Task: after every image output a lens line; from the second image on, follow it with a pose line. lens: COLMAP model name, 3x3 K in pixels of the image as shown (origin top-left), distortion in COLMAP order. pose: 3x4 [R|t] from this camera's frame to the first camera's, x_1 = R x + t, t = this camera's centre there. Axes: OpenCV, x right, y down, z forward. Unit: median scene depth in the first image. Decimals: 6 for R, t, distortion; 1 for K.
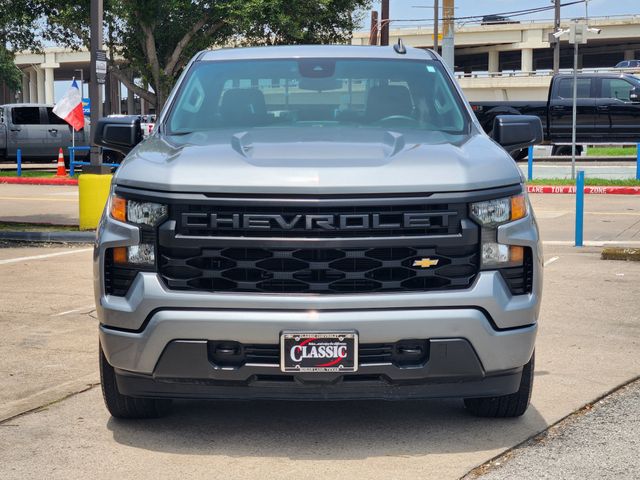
lens RADIAL K [[1240.4, 0, 315.5], [0, 1240.4, 237.8], [0, 0, 1]] dist [0.052621, 0.000000]
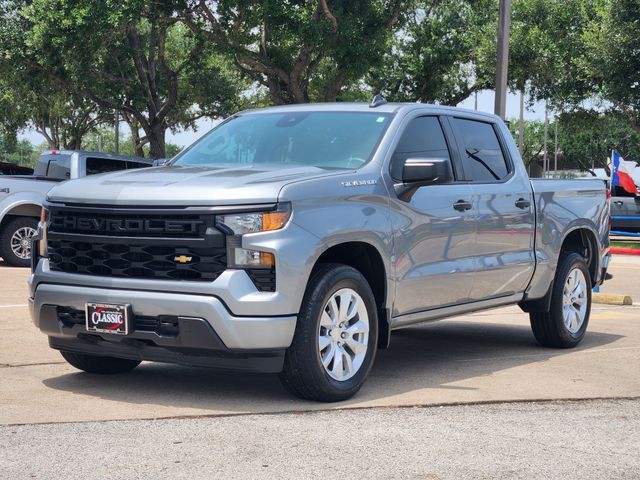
lens RADIAL K [[1240.4, 0, 295.0], [0, 1240.4, 196.6], [0, 0, 1]] dist [0.052621, 0.000000]
pose [[0.803691, 0.013305, -0.594898, 0.988225], [-0.071898, 0.994597, -0.074888, 0.045362], [0.590687, 0.102959, 0.800305, -0.002040]]
